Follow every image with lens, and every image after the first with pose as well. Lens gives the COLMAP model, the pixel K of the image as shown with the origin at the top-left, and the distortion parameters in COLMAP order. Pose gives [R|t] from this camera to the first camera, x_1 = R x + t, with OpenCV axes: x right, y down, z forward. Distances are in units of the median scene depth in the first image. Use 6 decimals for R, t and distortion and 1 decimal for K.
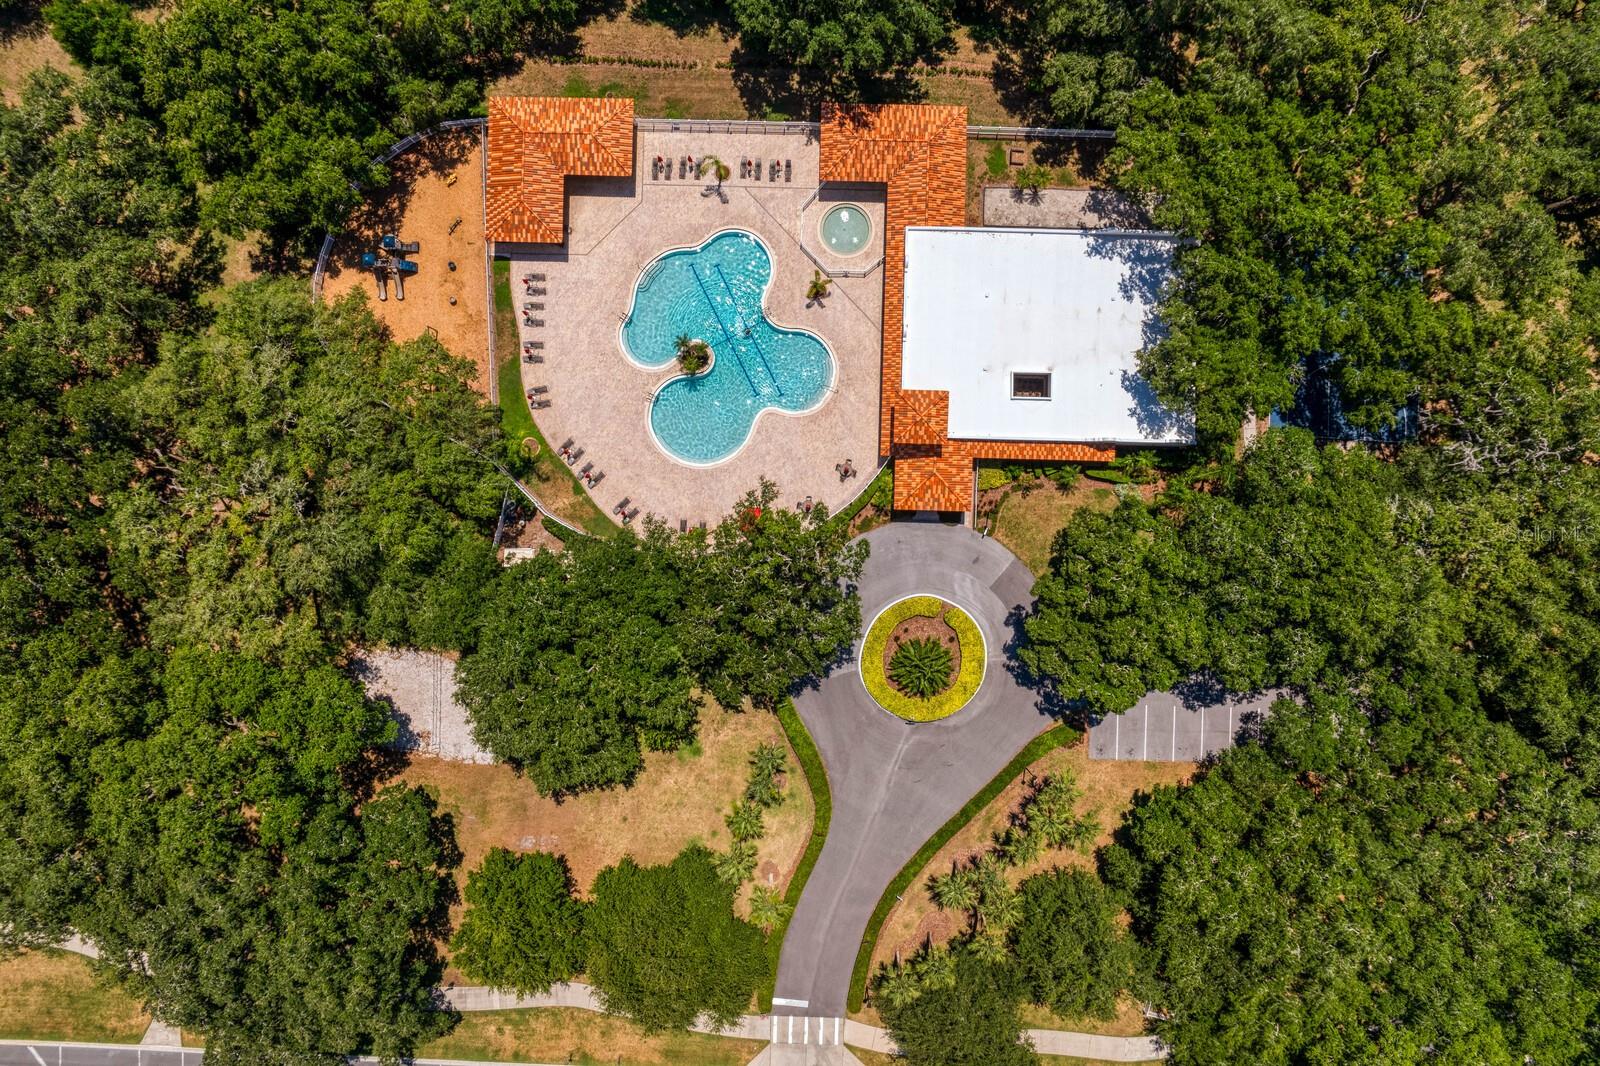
lens RADIAL K [[1159.0, 0, 799.8], [0, 1159.0, 525.4], [0, 0, 1]] dist [-0.000047, -0.091895]
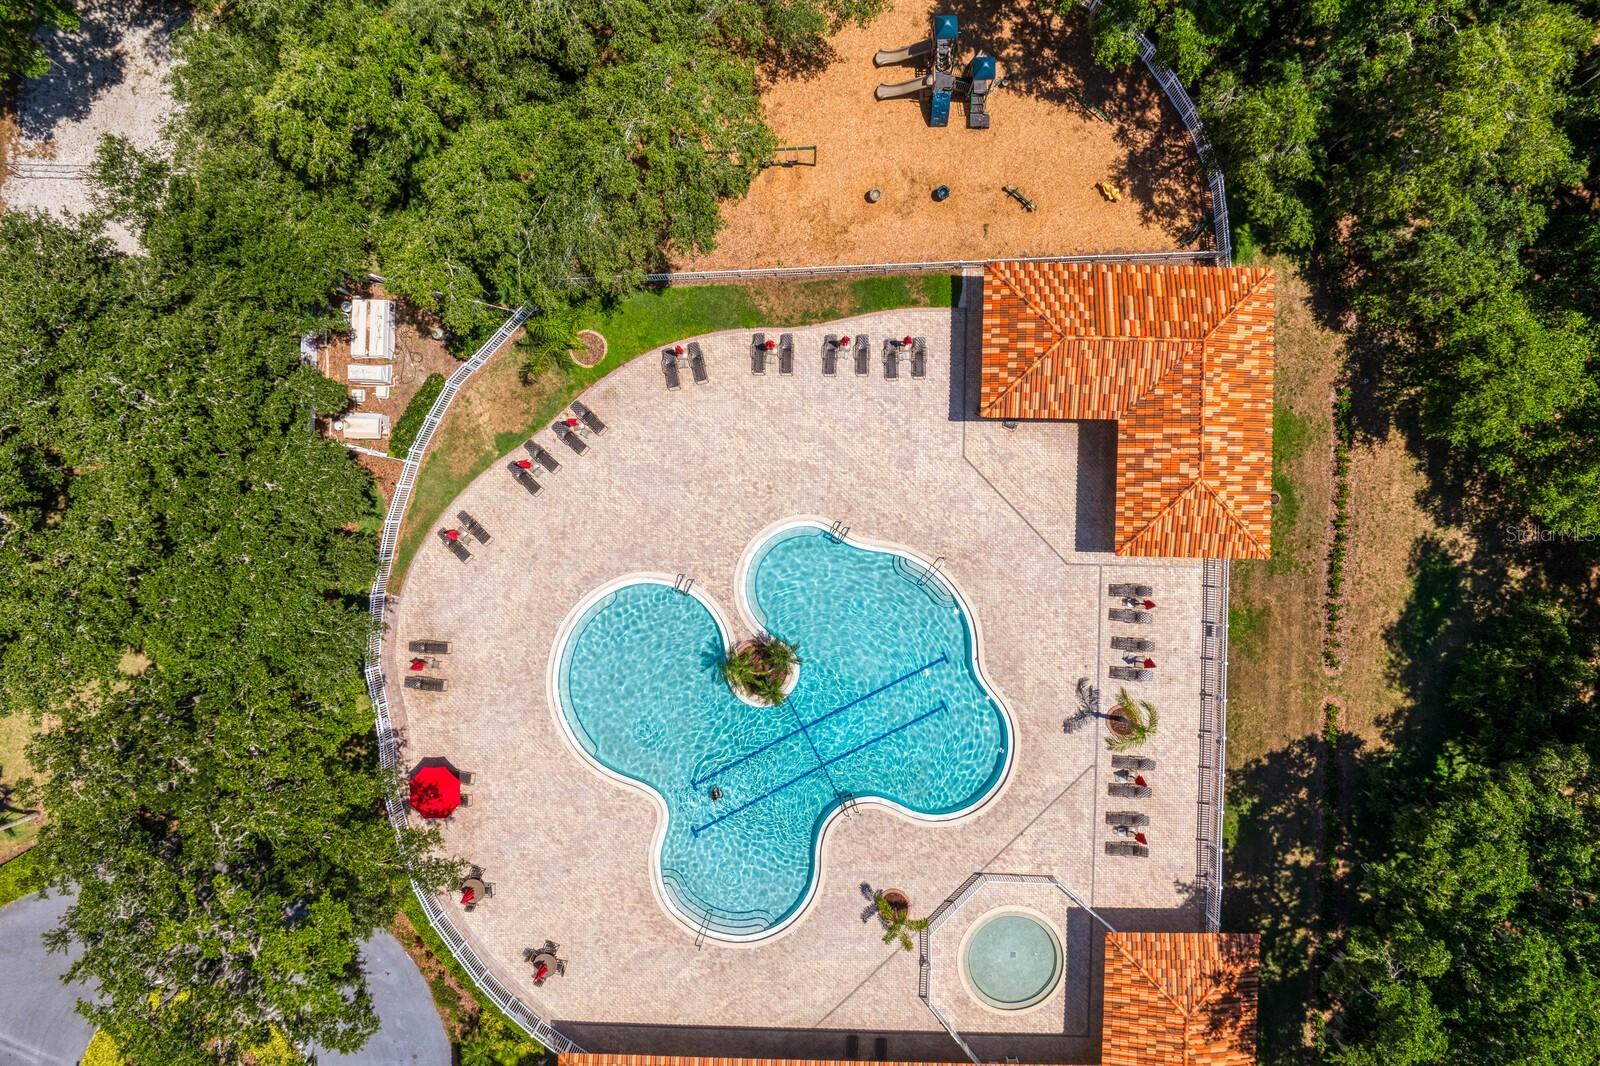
lens RADIAL K [[1159.0, 0, 799.8], [0, 1159.0, 525.4], [0, 0, 1]] dist [-0.000047, -0.091895]
pose [[0.004042, 0.999960, 0.007919, -0.157894], [-0.999991, 0.004033, 0.001219, -0.161718], [0.001187, -0.007924, 0.999968, 0.486176]]
